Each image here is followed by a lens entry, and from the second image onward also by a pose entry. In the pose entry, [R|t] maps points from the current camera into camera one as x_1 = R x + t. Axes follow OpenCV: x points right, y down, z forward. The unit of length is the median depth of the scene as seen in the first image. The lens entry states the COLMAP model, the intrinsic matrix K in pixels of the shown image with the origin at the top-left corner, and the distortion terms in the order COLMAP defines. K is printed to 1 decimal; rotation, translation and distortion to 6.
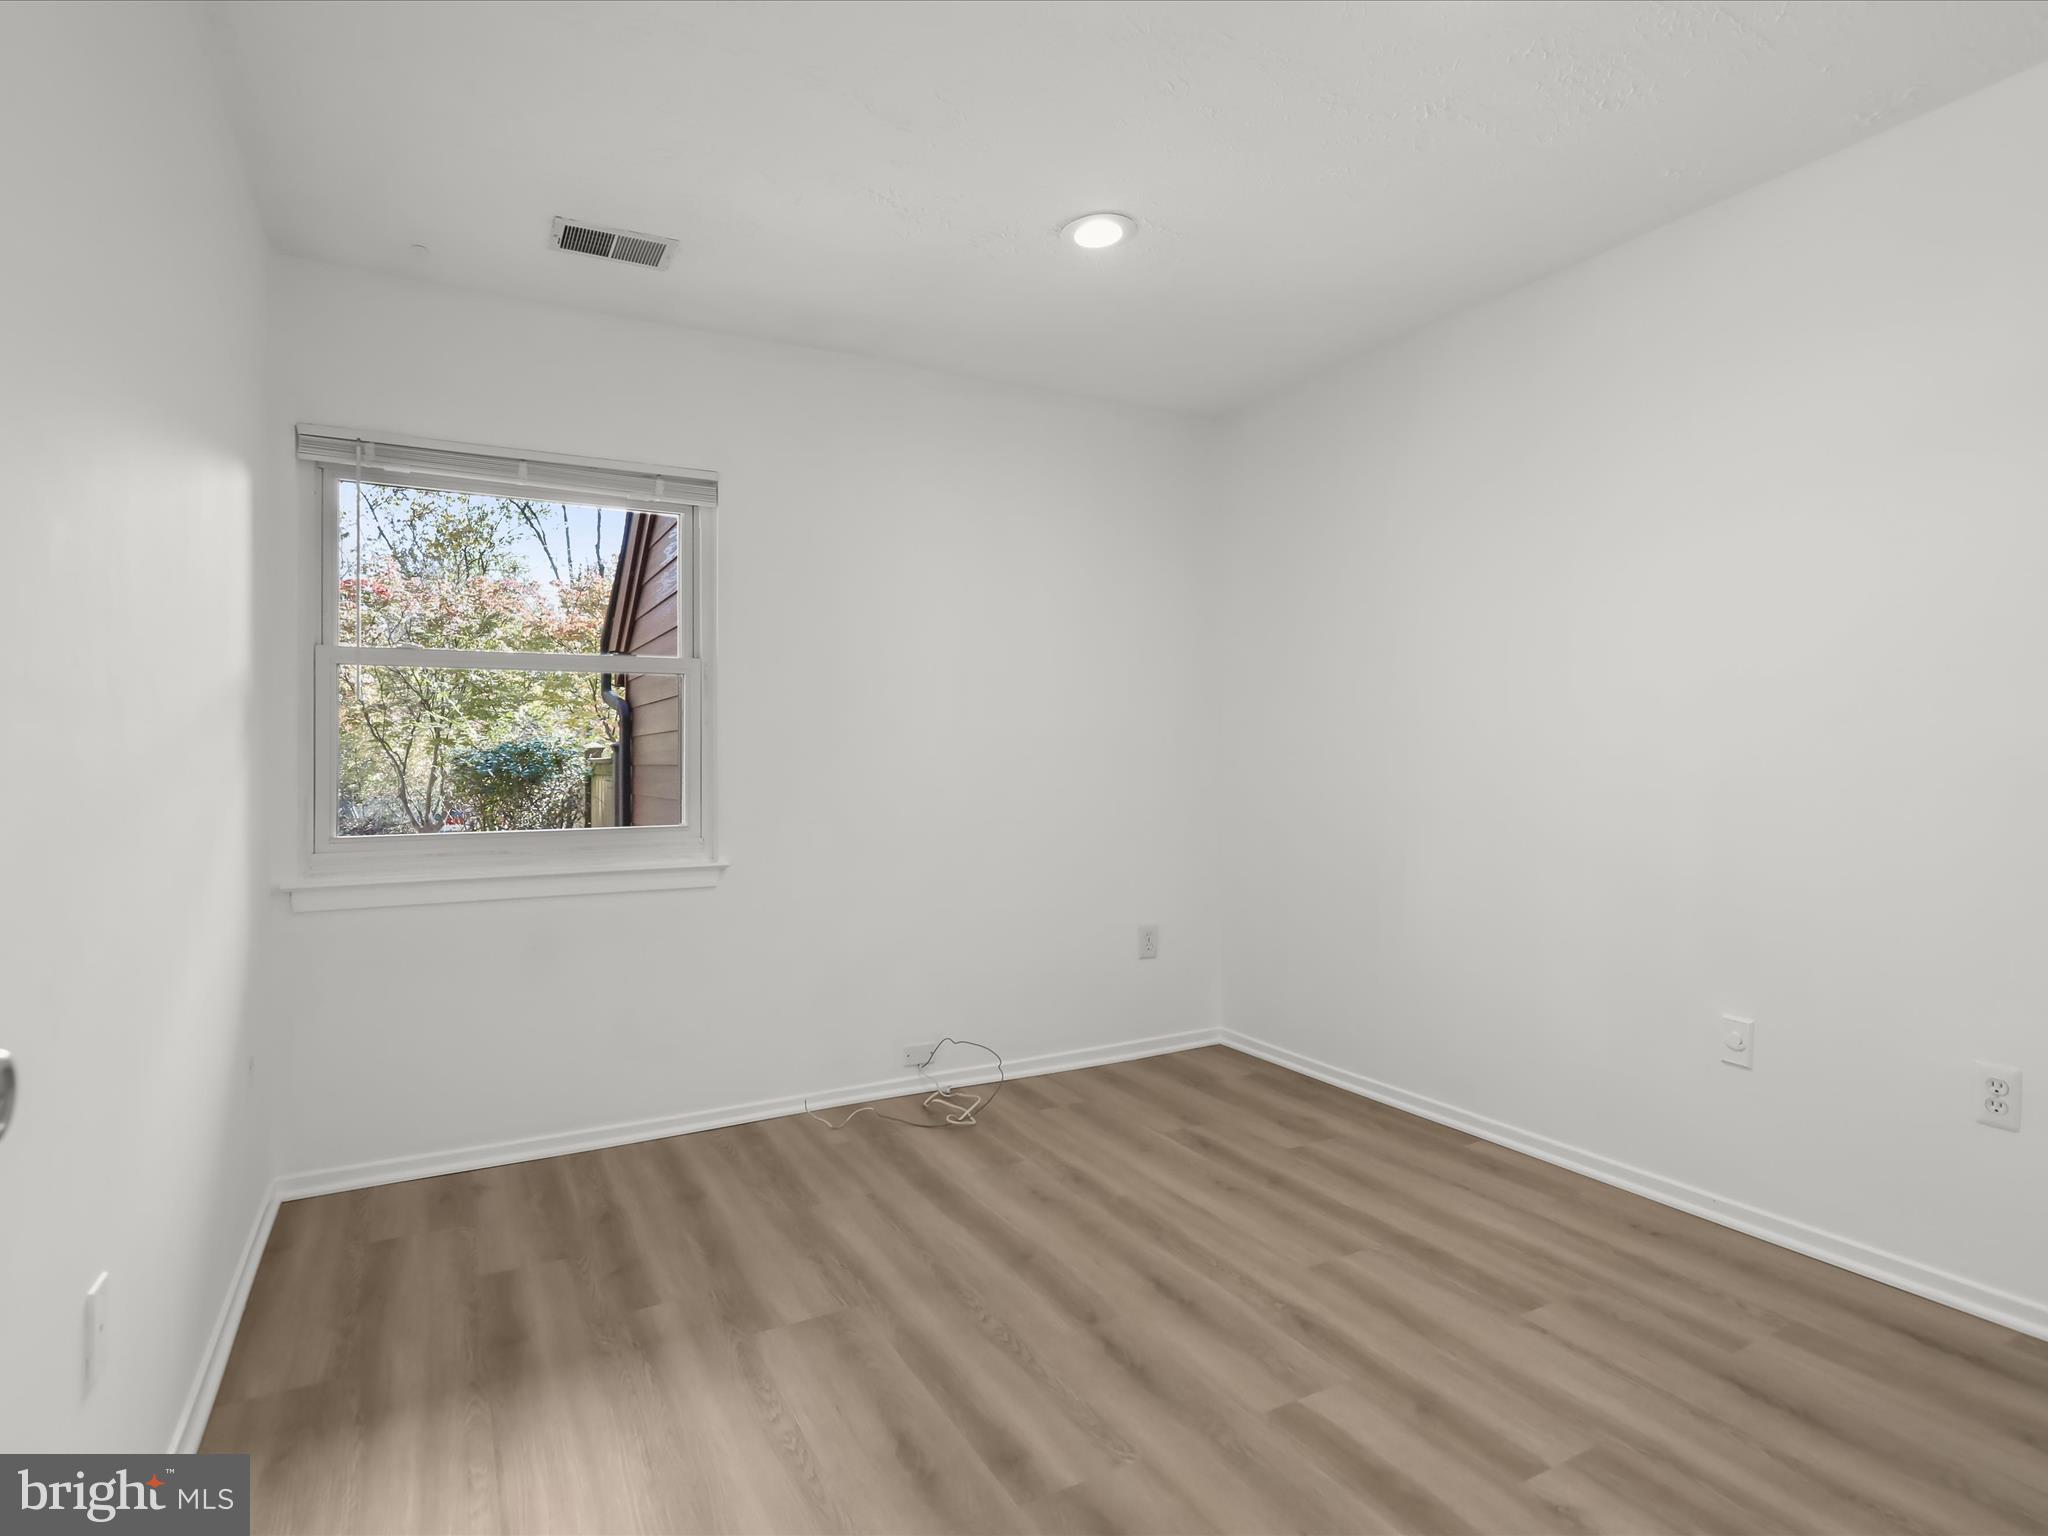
lens RADIAL K [[1069.3, 0, 1024.0], [0, 1069.3, 768.0], [0, 0, 1]] dist [0.012302, -0.001456]
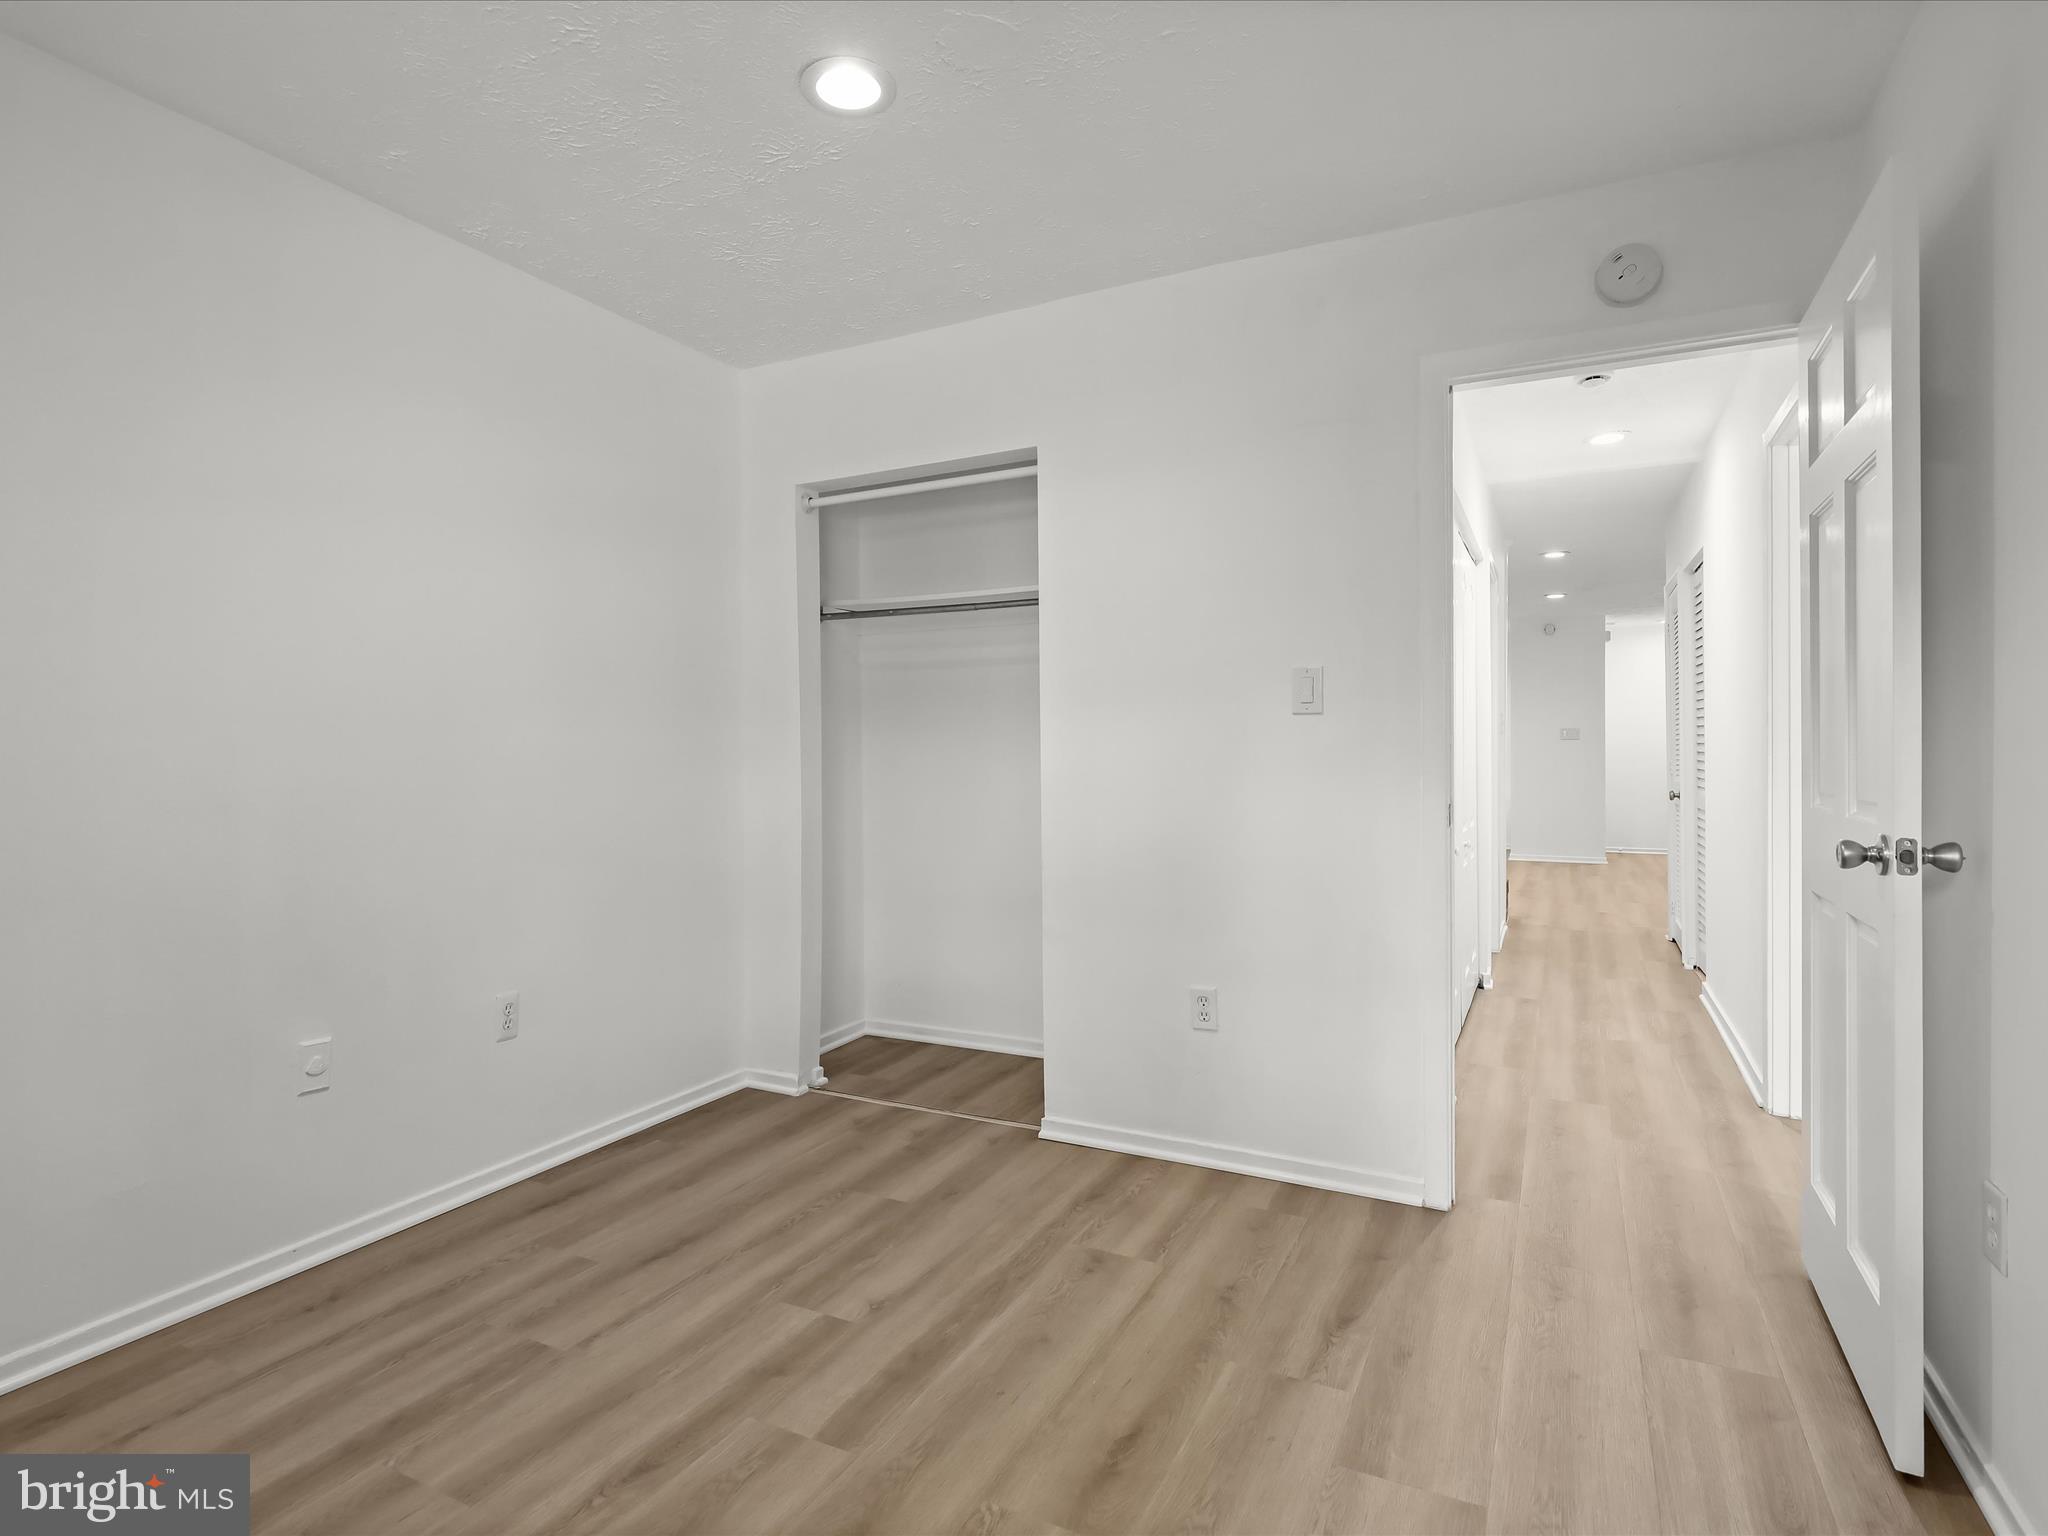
lens RADIAL K [[1069.3, 0, 1024.0], [0, 1069.3, 768.0], [0, 0, 1]] dist [0.012302, -0.001456]
pose [[-0.560293, 0.001713, 0.828293, -0.541611], [0.016566, 0.999821, 0.009137, -0.005917], [-0.828129, 0.018841, -0.560221, 1.163622]]
